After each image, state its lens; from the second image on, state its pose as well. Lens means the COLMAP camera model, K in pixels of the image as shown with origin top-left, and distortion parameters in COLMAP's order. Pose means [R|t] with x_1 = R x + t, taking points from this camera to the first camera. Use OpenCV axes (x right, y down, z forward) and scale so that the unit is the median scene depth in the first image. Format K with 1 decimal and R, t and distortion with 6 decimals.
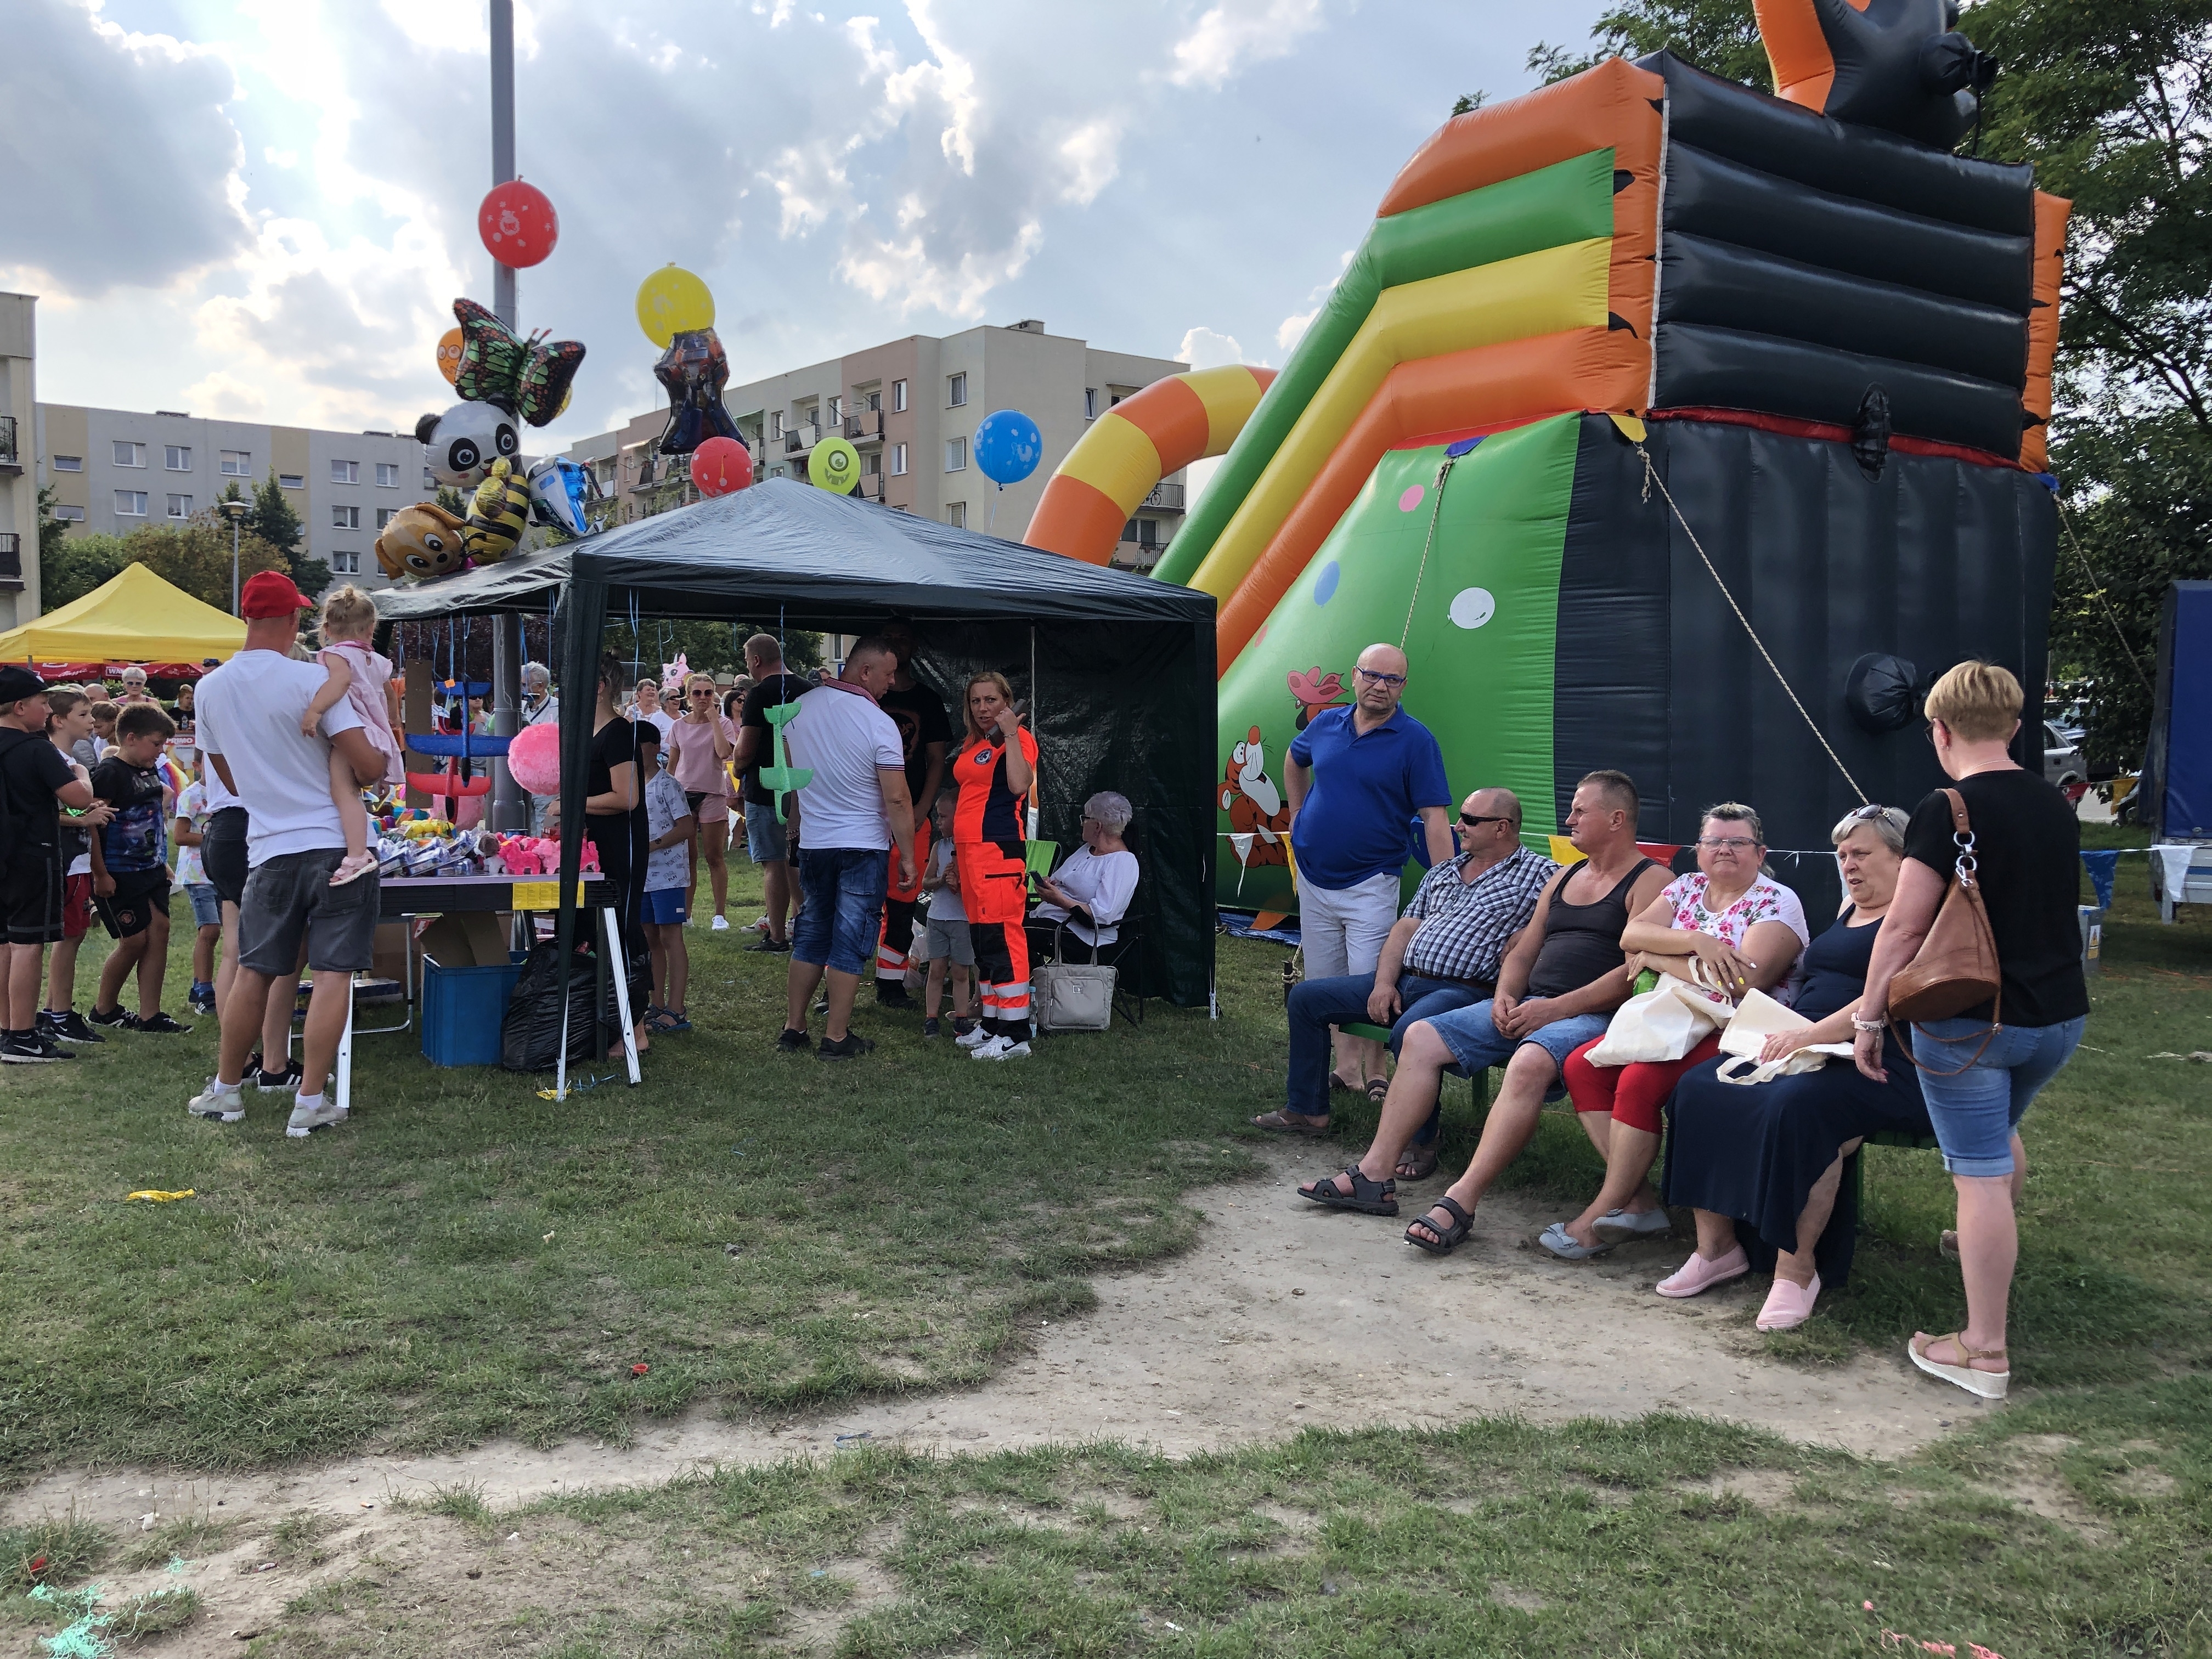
lens RADIAL K [[1799.0, 0, 1064.4], [0, 1799.0, 833.8], [0, 0, 1]] dist [0.028799, -0.030272]
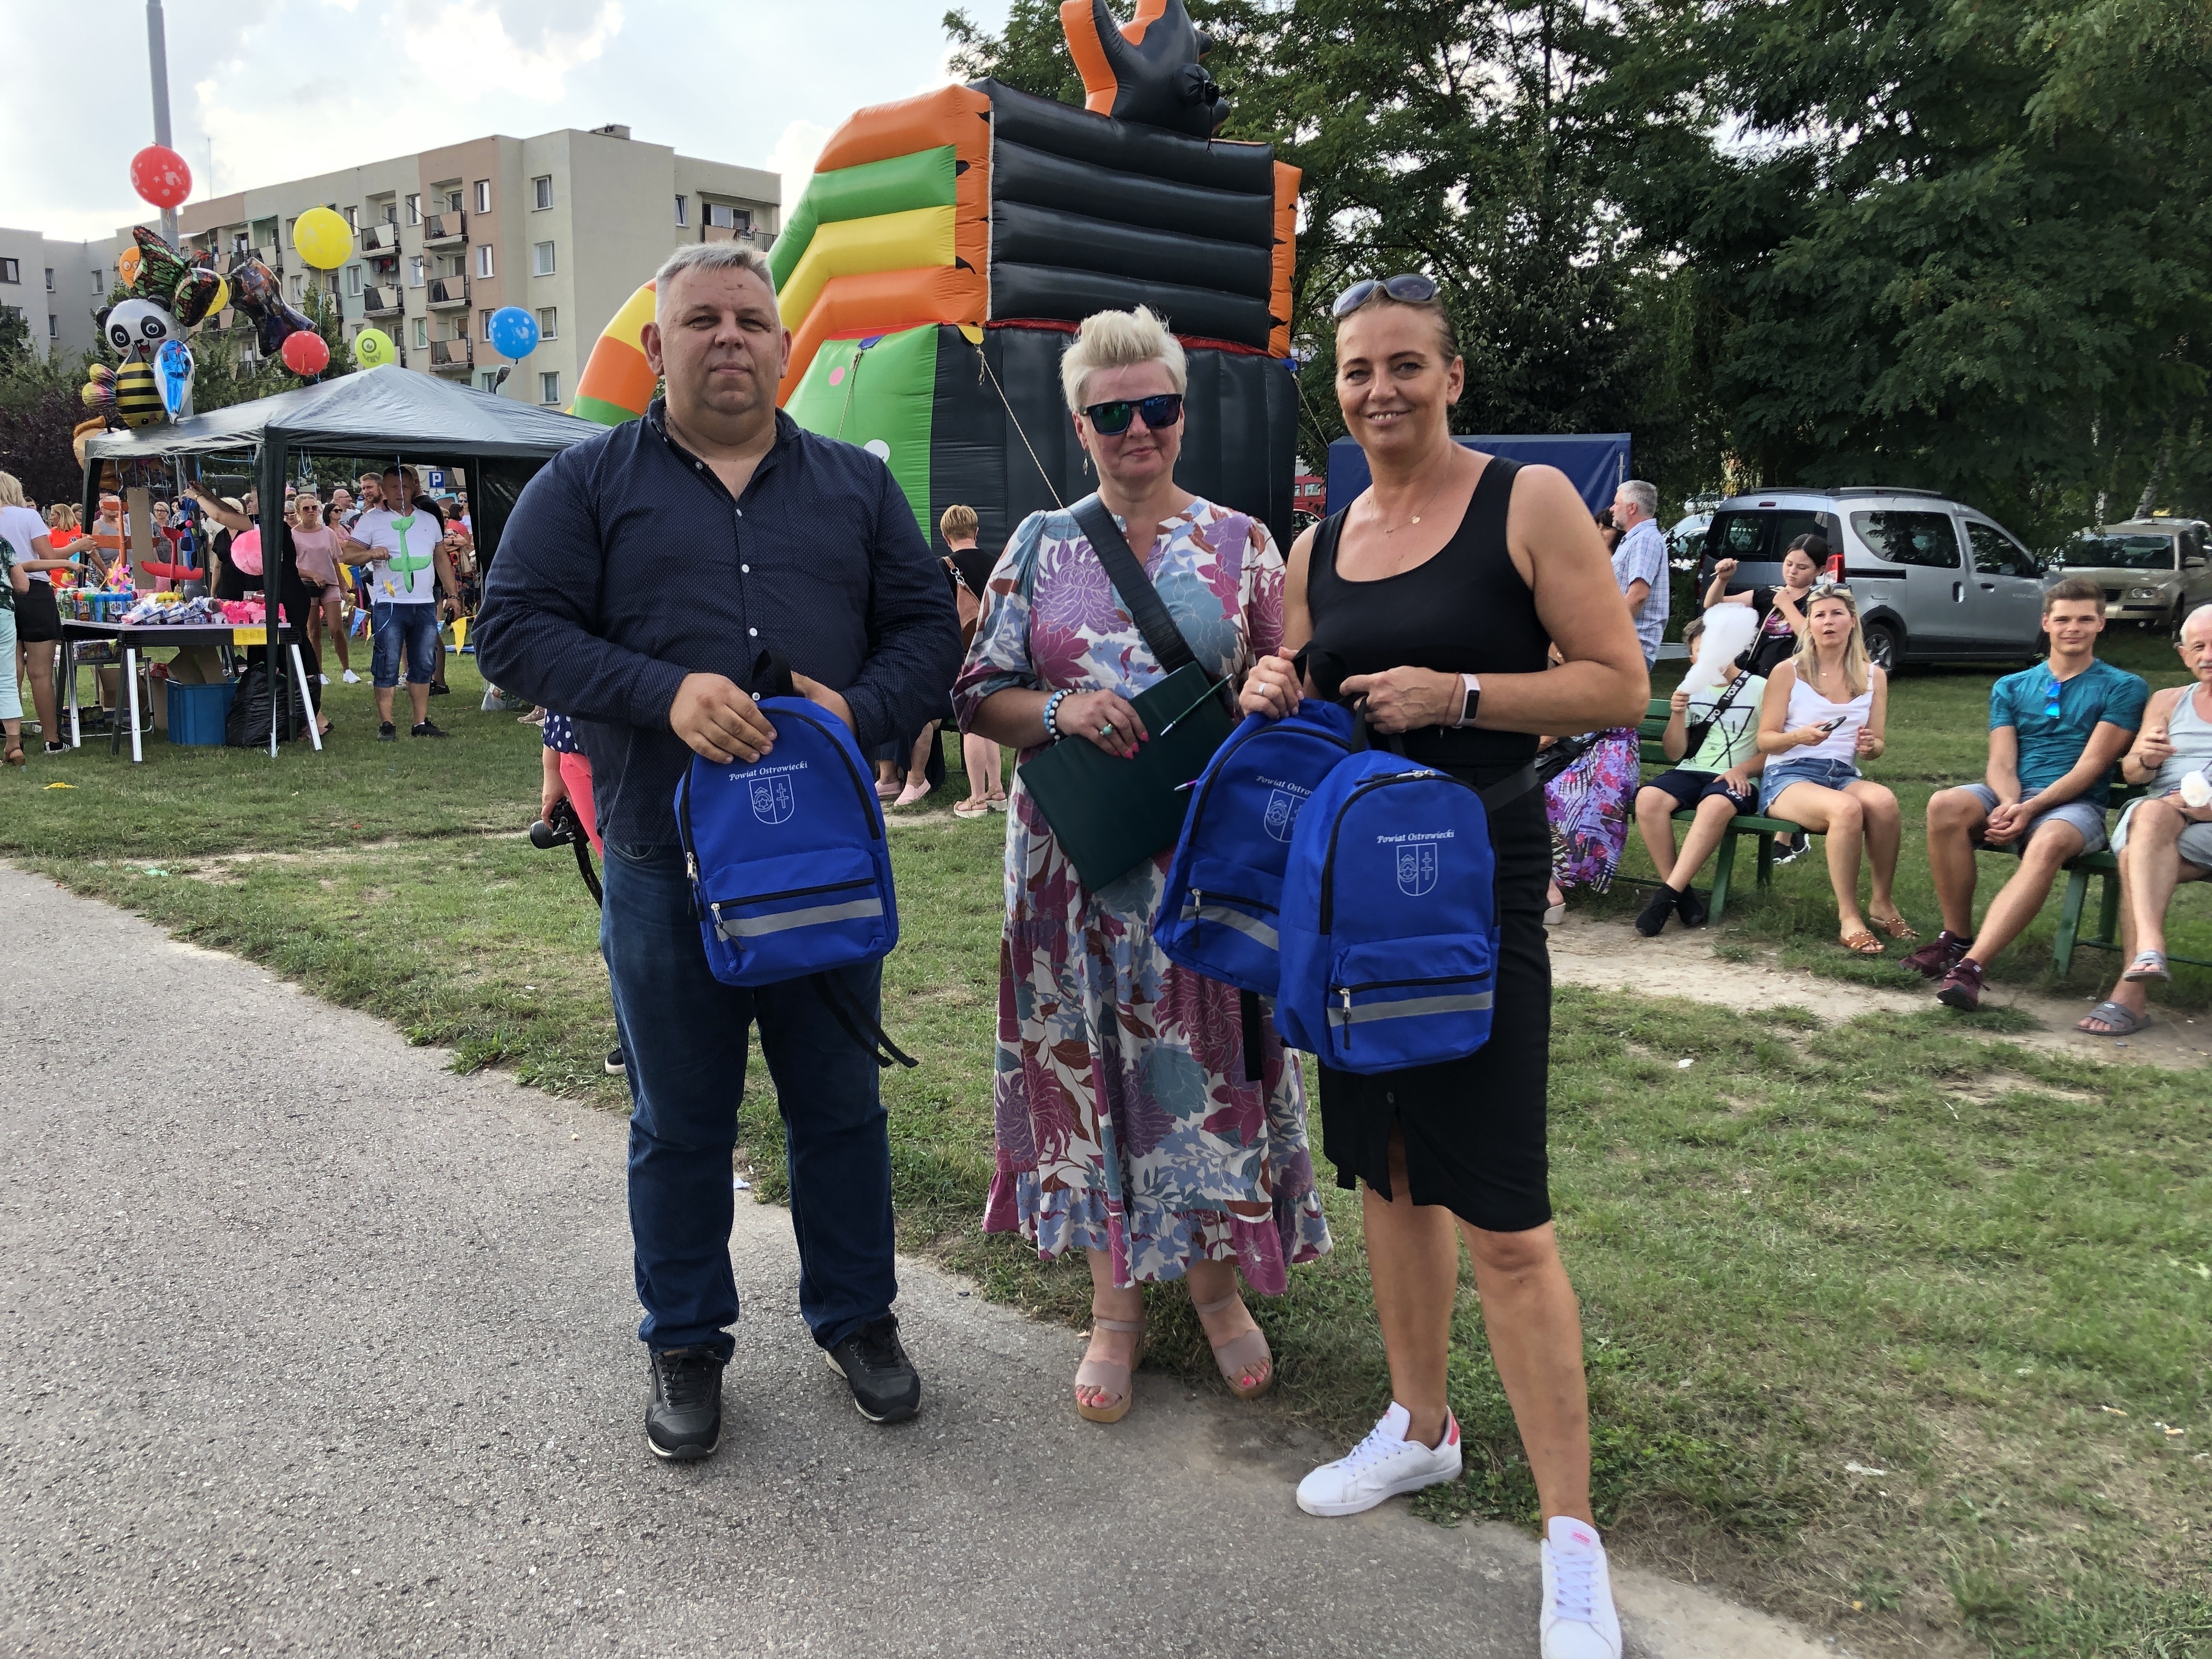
lens RADIAL K [[1799.0, 0, 1064.4], [0, 1799.0, 833.8], [0, 0, 1]] dist [0.028799, -0.030272]
pose [[0.978686, -0.036293, 0.202131, 0.064253], [0.015222, 0.994372, 0.104843, 0.035231], [-0.204798, -0.099532, 0.973730, -0.524999]]
